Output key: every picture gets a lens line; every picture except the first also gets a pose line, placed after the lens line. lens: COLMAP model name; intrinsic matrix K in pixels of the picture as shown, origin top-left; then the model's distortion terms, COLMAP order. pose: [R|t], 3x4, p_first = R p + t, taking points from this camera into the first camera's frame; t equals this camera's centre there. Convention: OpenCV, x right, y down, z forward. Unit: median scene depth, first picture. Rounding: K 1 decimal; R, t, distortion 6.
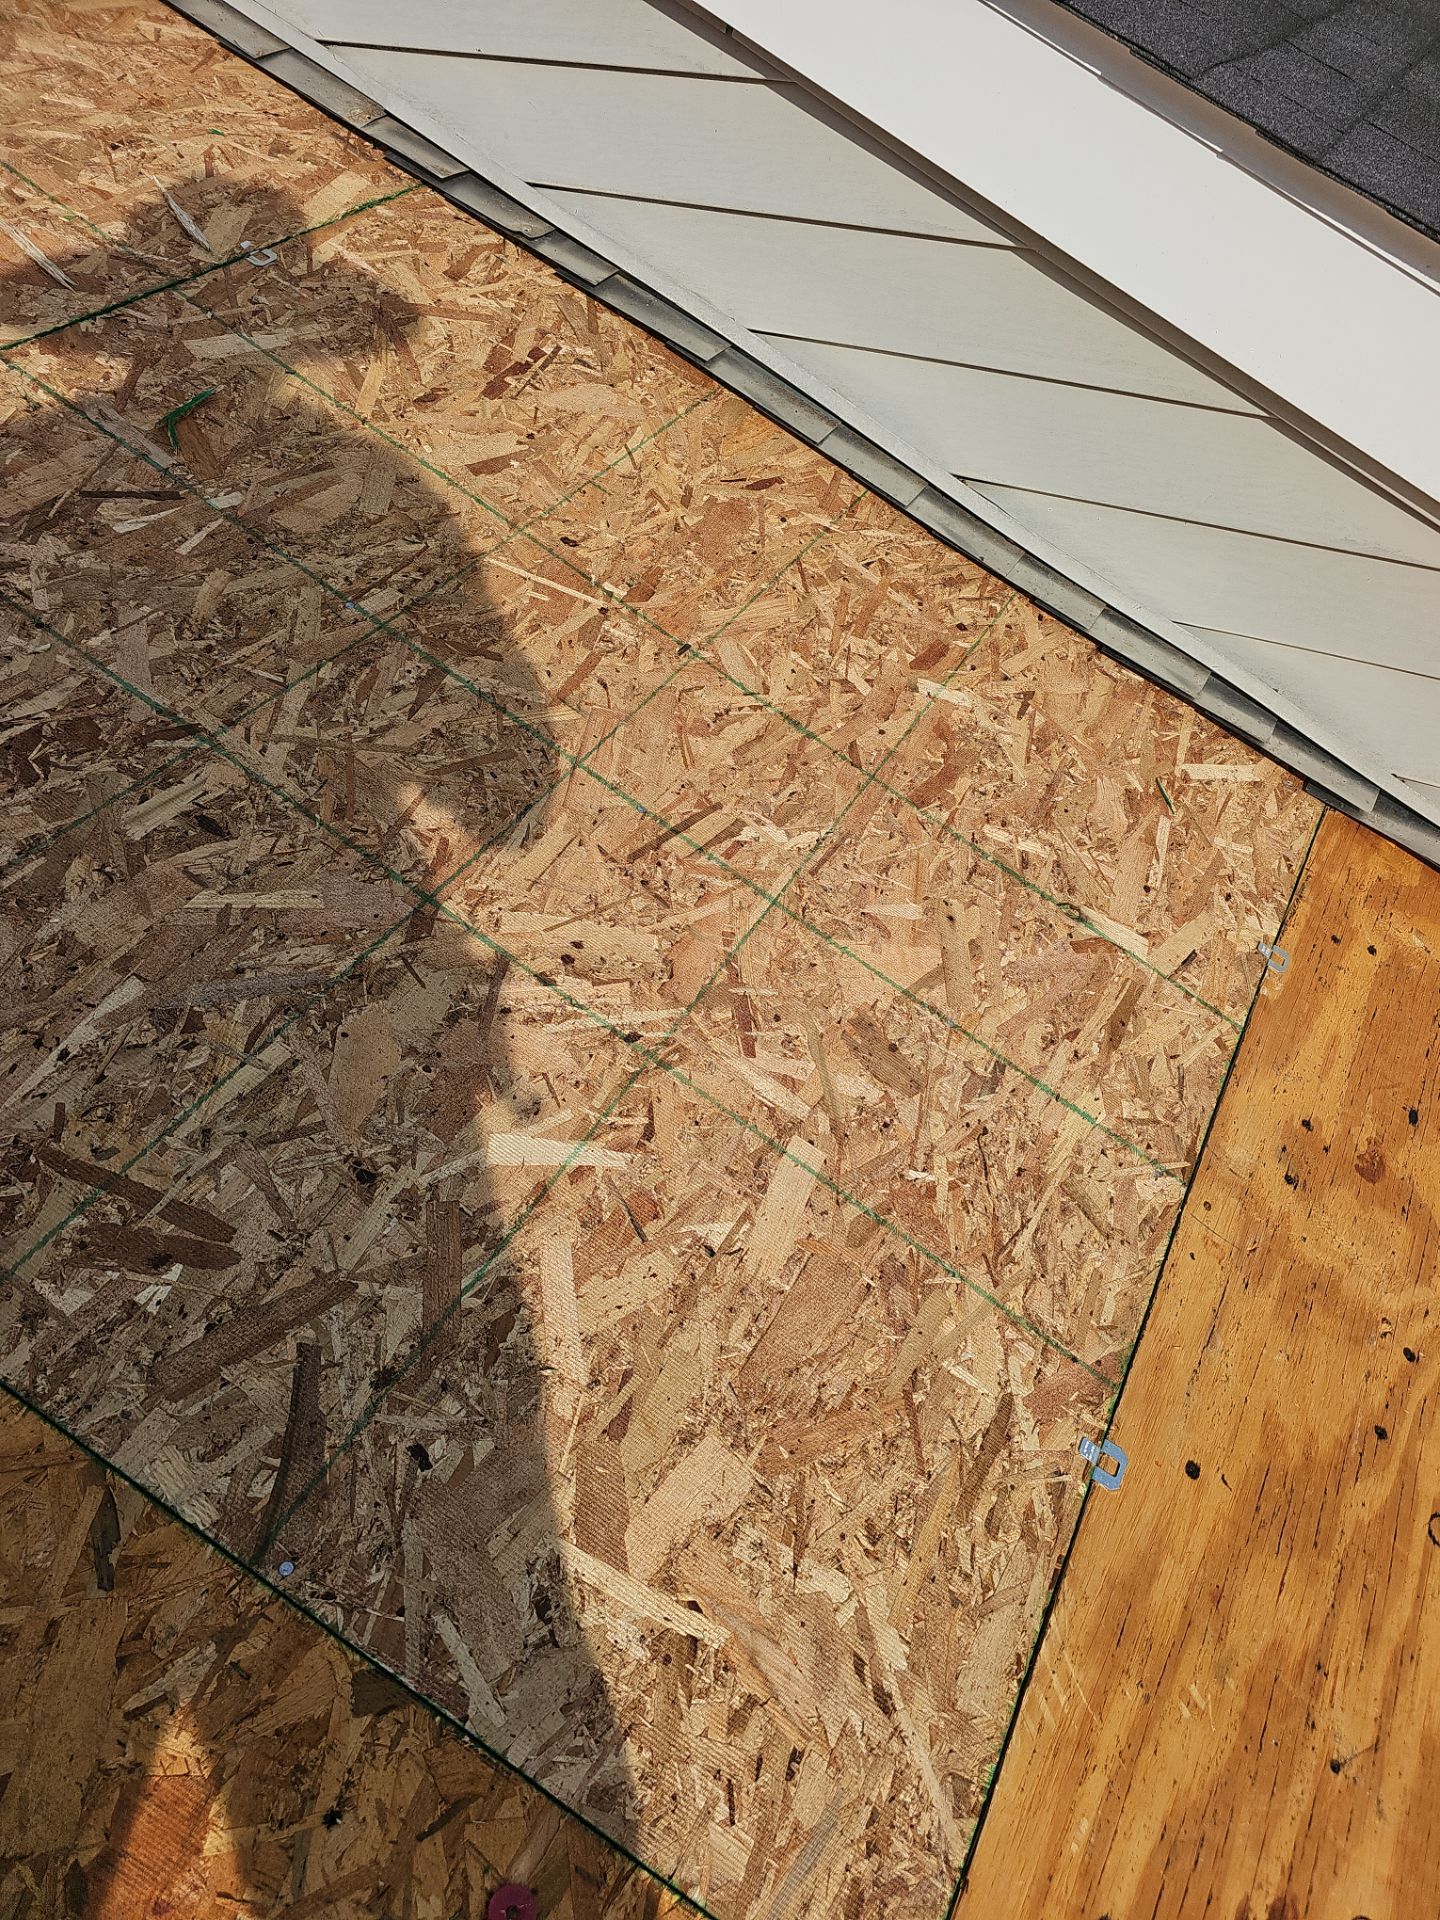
lens RADIAL K [[1248.4, 0, 720.0], [0, 1248.4, 960.0], [0, 0, 1]] dist [0.034721, -0.029577]
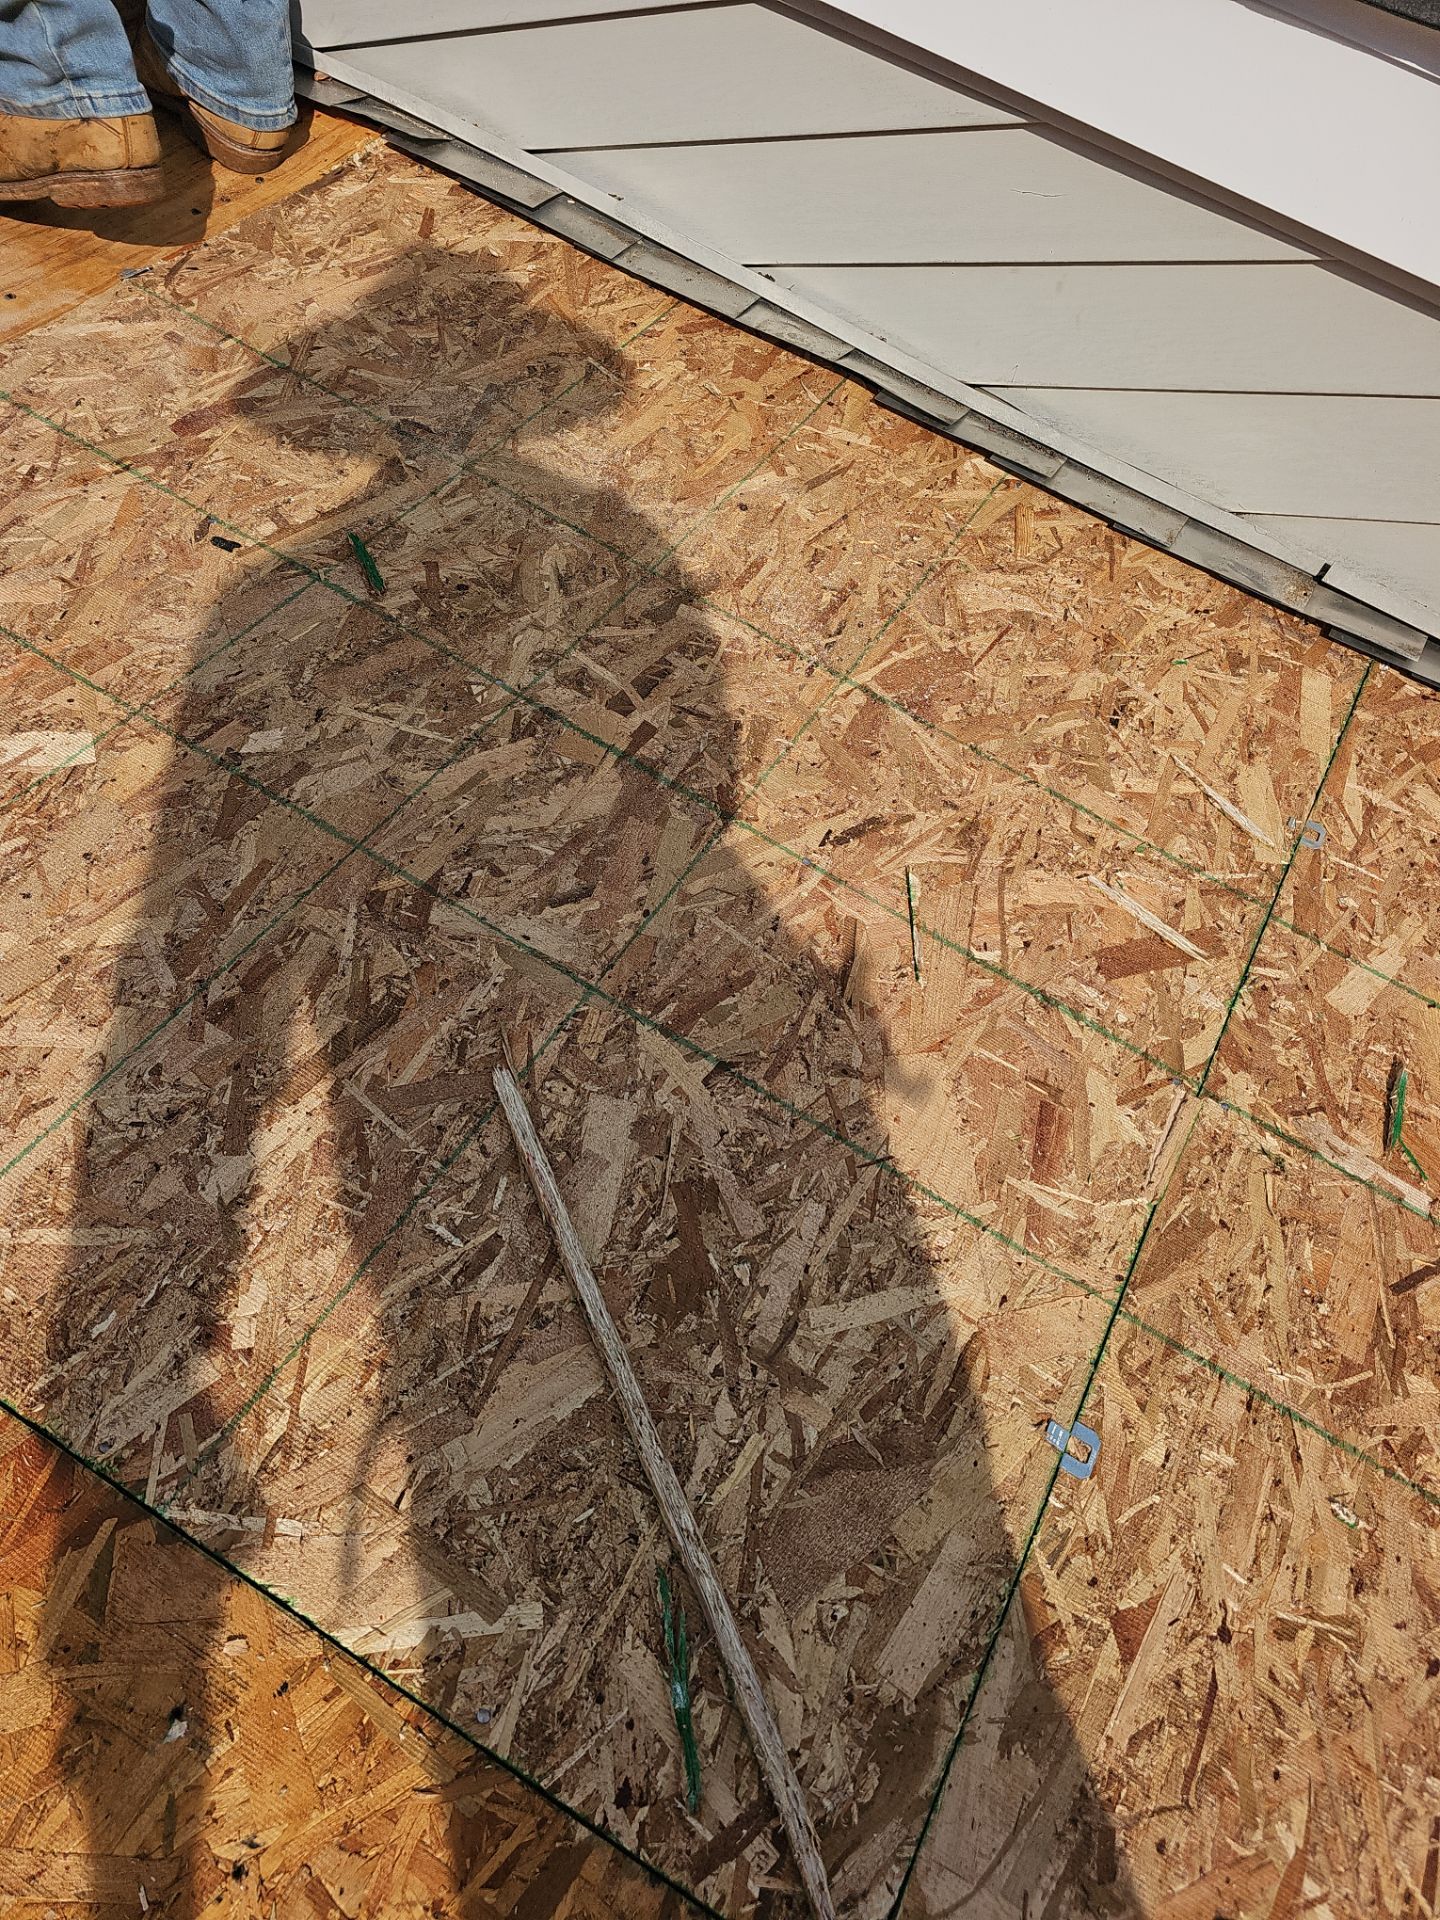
lens RADIAL K [[1248.4, 0, 720.0], [0, 1248.4, 960.0], [0, 0, 1]] dist [0.034721, -0.029577]
pose [[0.991926, -0.097455, -0.081147, -0.628456], [0.099528, 0.994794, 0.021893, -0.475235], [0.078591, -0.029793, 0.996462, 0.099478]]
